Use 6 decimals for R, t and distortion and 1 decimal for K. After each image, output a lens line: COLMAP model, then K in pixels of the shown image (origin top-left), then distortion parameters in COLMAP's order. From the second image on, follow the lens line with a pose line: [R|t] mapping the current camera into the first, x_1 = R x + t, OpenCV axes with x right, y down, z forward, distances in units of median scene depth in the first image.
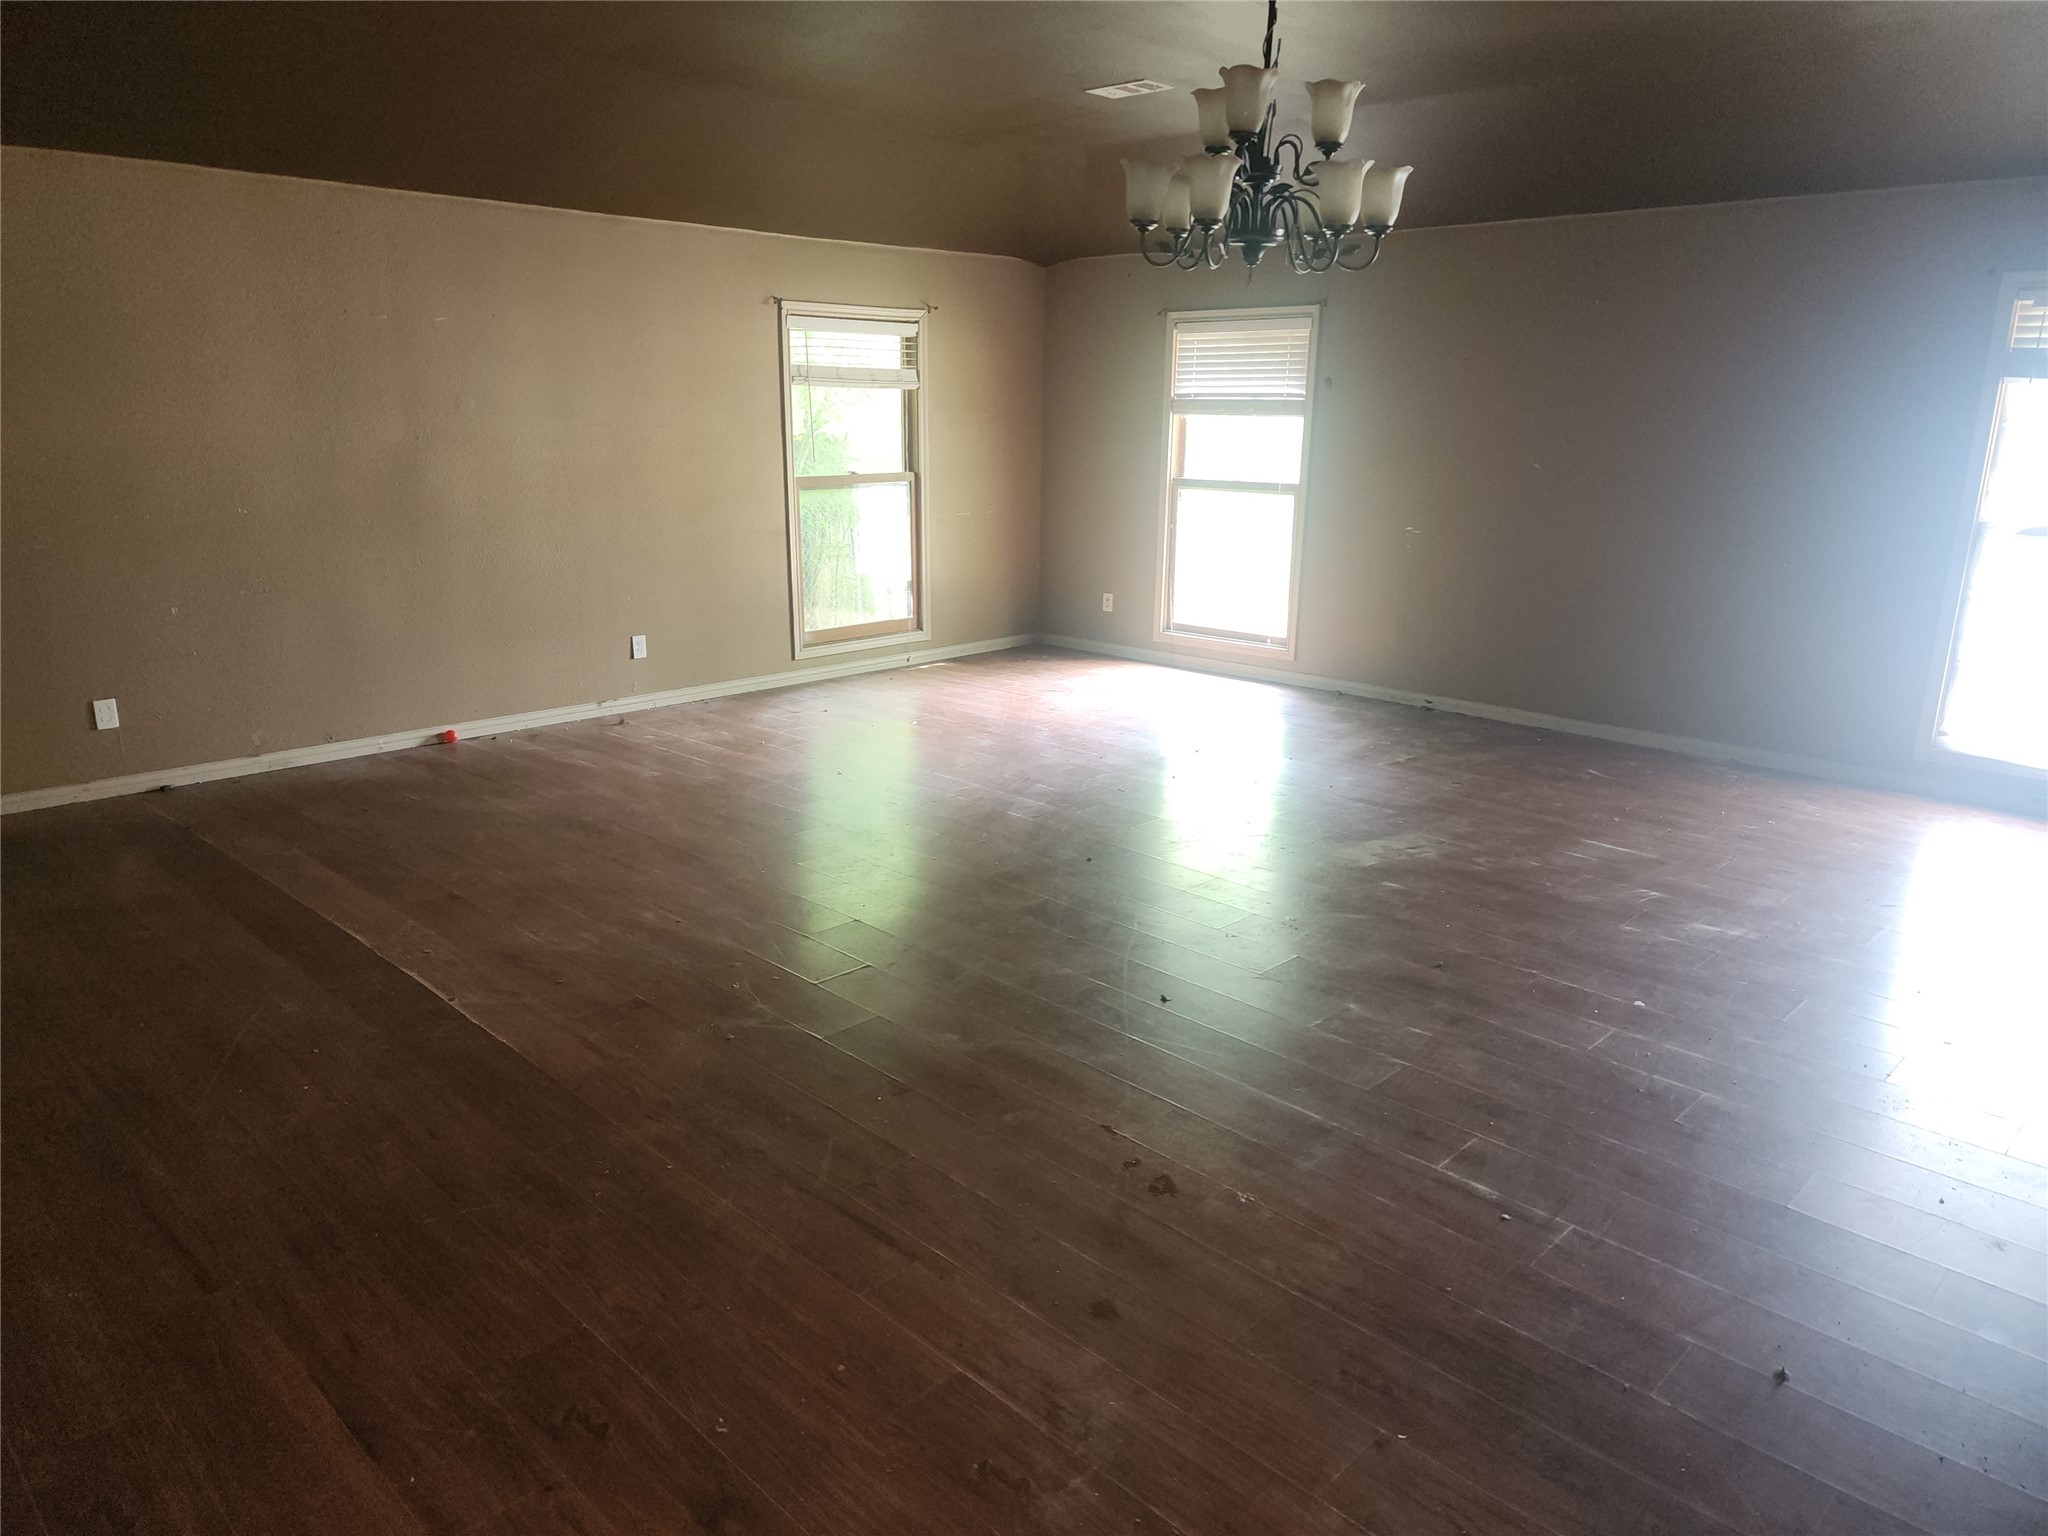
lens RADIAL K [[1379.1, 0, 1014.7], [0, 1379.1, 778.7], [0, 0, 1]] dist [0.025010, -0.009626]
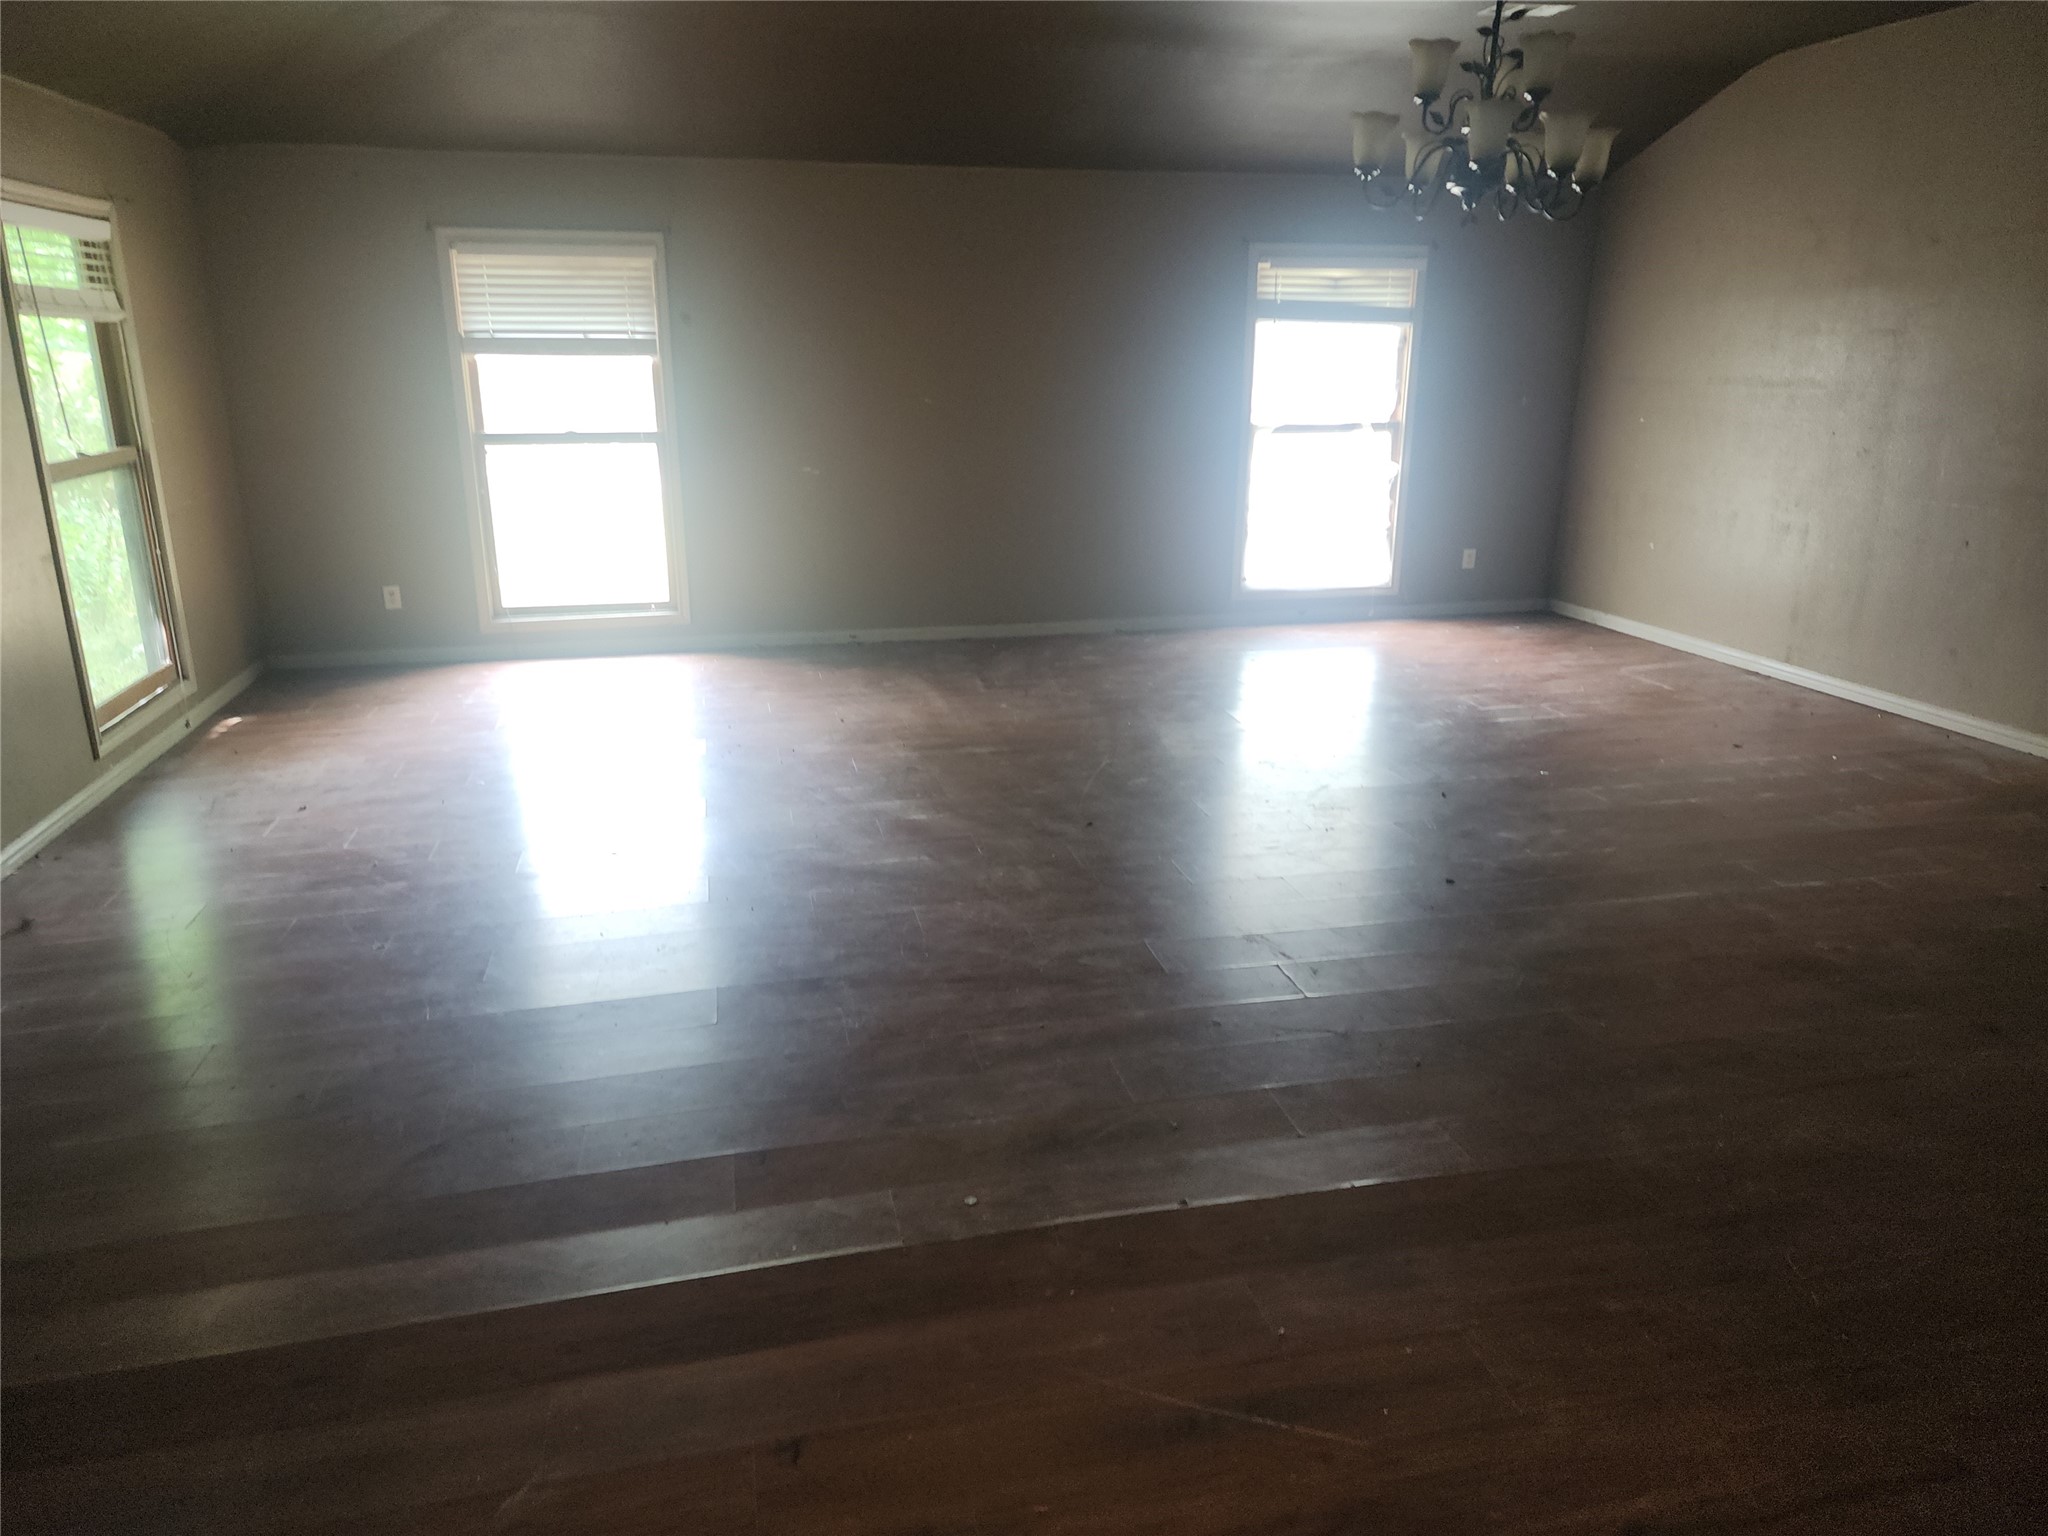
lens RADIAL K [[1379.1, 0, 1017.3], [0, 1379.1, 761.4], [0, 0, 1]] dist [0.025010, -0.009626]
pose [[0.546394, -0.249101, 0.799626, -0.443794], [0.228230, 0.962897, 0.144012, -0.080300], [-0.805831, 0.103812, 0.582974, 0.299732]]
